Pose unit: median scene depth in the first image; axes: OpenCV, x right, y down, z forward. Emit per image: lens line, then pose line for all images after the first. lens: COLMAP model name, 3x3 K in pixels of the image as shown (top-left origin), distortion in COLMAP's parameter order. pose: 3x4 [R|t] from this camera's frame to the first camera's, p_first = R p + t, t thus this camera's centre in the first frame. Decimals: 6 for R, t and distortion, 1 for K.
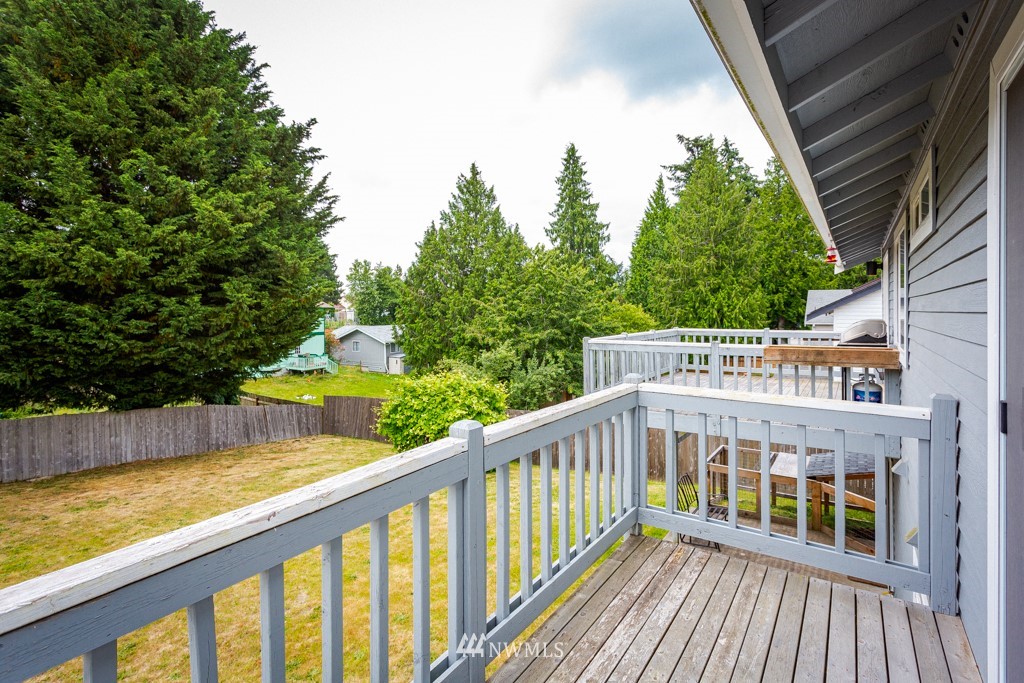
lens RADIAL K [[489.3, 0, 558.1], [0, 489.3, 321.8], [0, 0, 1]] dist [0.007245, 0.000319]
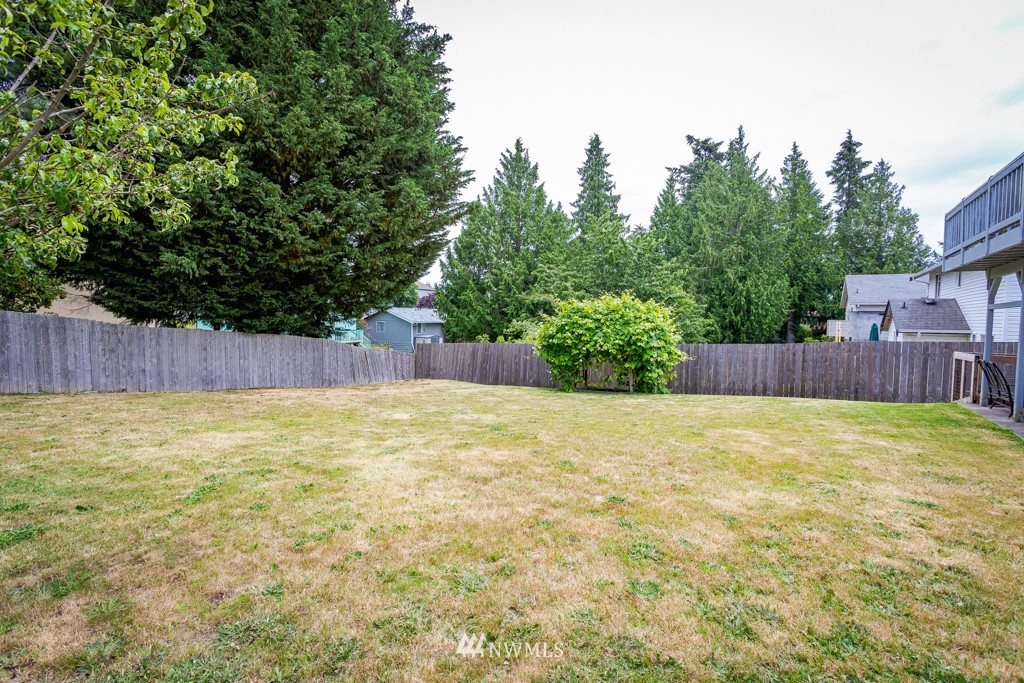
lens RADIAL K [[466.6, 0, 559.8], [0, 466.6, 347.2], [0, 0, 1]] dist [0.003006, -0.000218]
pose [[0.998358, 0.025715, 0.051187, -0.126179], [-0.027857, 0.998747, 0.041576, 0.058037], [-0.050053, -0.042934, 0.997823, 0.026528]]
